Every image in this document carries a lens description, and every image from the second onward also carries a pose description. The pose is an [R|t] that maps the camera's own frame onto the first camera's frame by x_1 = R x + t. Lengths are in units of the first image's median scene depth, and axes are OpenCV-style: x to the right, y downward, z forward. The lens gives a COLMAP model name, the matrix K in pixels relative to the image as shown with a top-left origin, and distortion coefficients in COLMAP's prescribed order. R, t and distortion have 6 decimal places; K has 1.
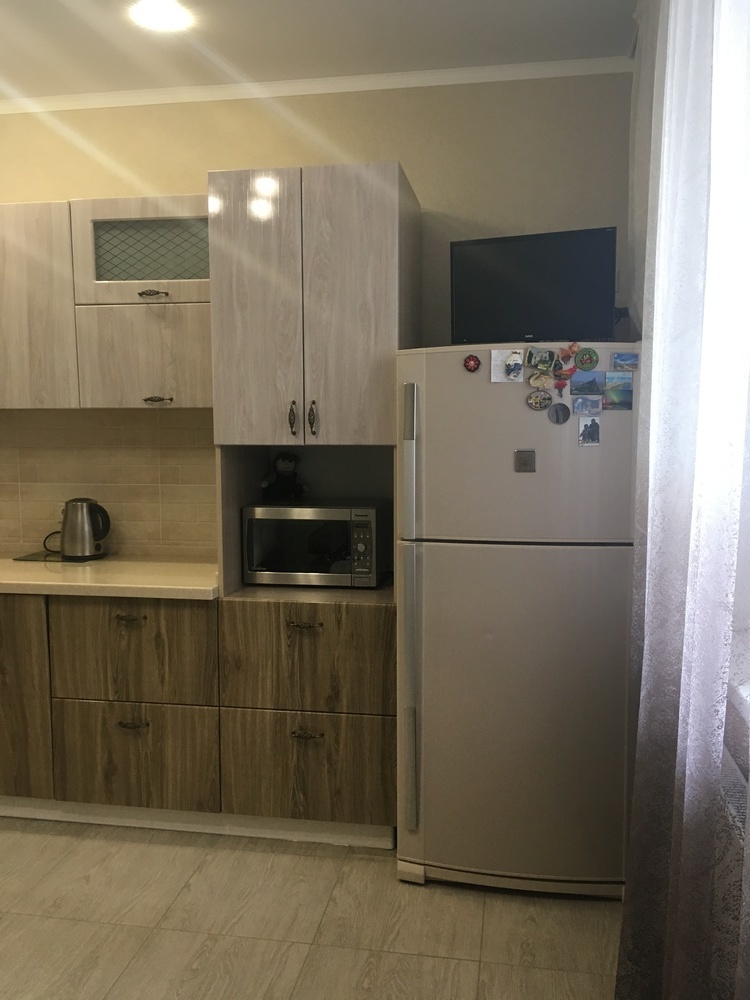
lens RADIAL K [[858.9, 0, 375.0], [0, 858.9, 500.0], [0, 0, 1]] dist [0.084790, -0.121336]
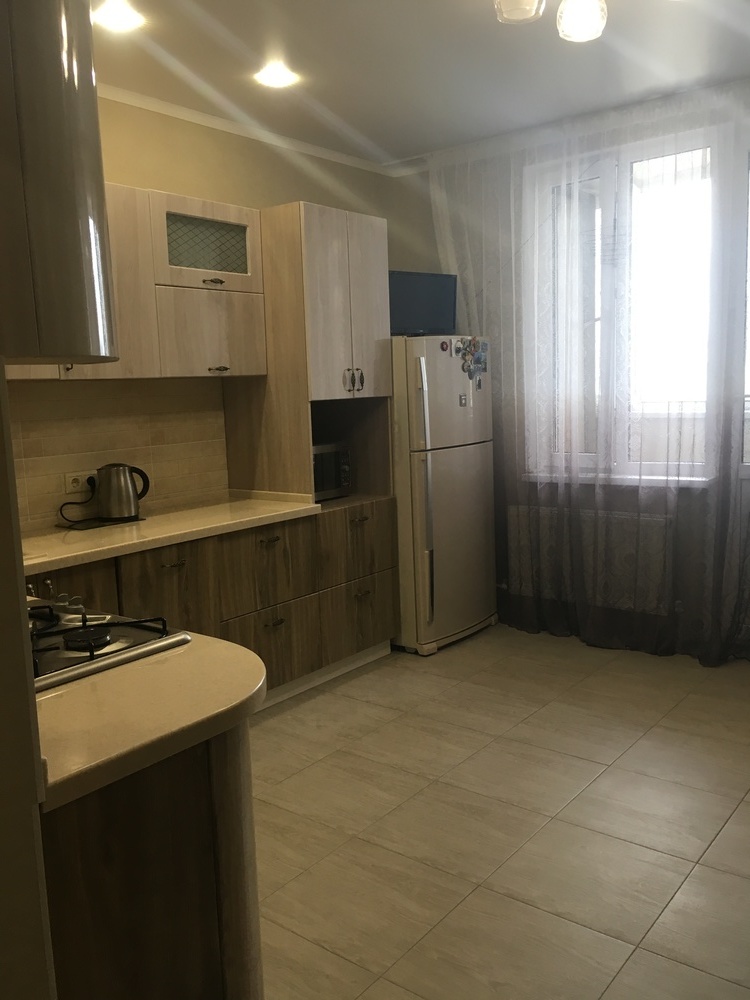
lens RADIAL K [[858.9, 0, 375.0], [0, 858.9, 500.0], [0, 0, 1]] dist [0.084790, -0.121336]
pose [[0.470256, -0.133472, 0.872379, -1.285001], [0.118856, 0.989070, 0.087256, -0.014386], [-0.874490, 0.062654, 0.480980, 0.243828]]
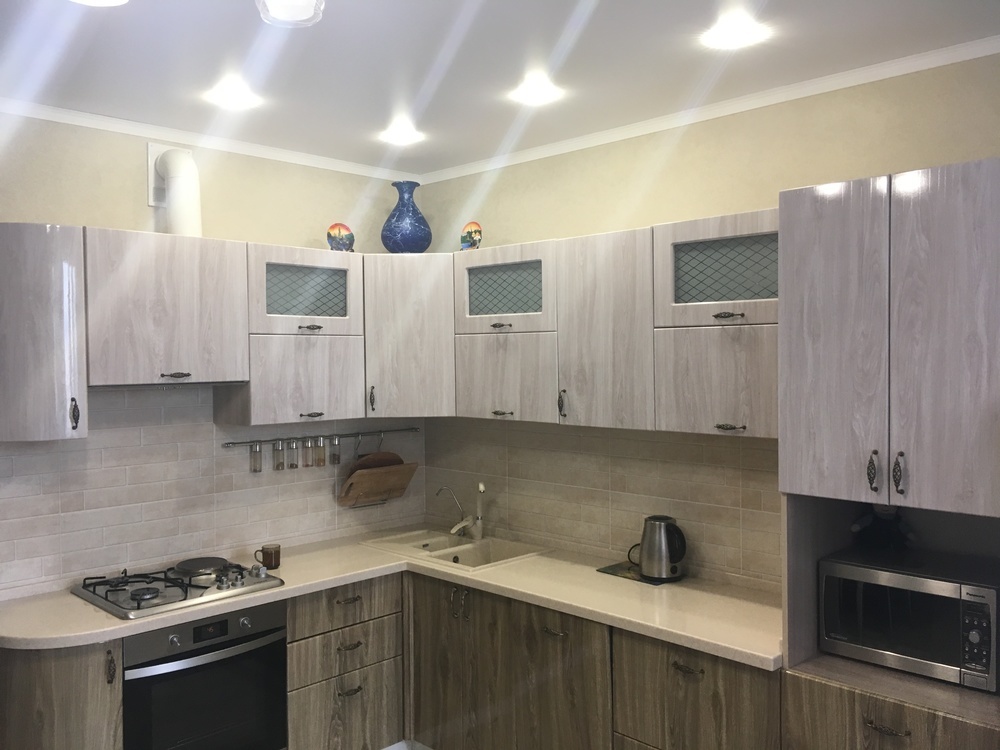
lens RADIAL K [[858.9, 0, 500.0], [0, 858.9, 375.0], [0, 0, 1]] dist [0.084790, -0.121336]
pose [[0.815953, 0.010968, -0.578014, 0.085103], [-0.049092, 0.997523, -0.050373, -0.117760], [0.576030, 0.069478, 0.814471, 0.104159]]
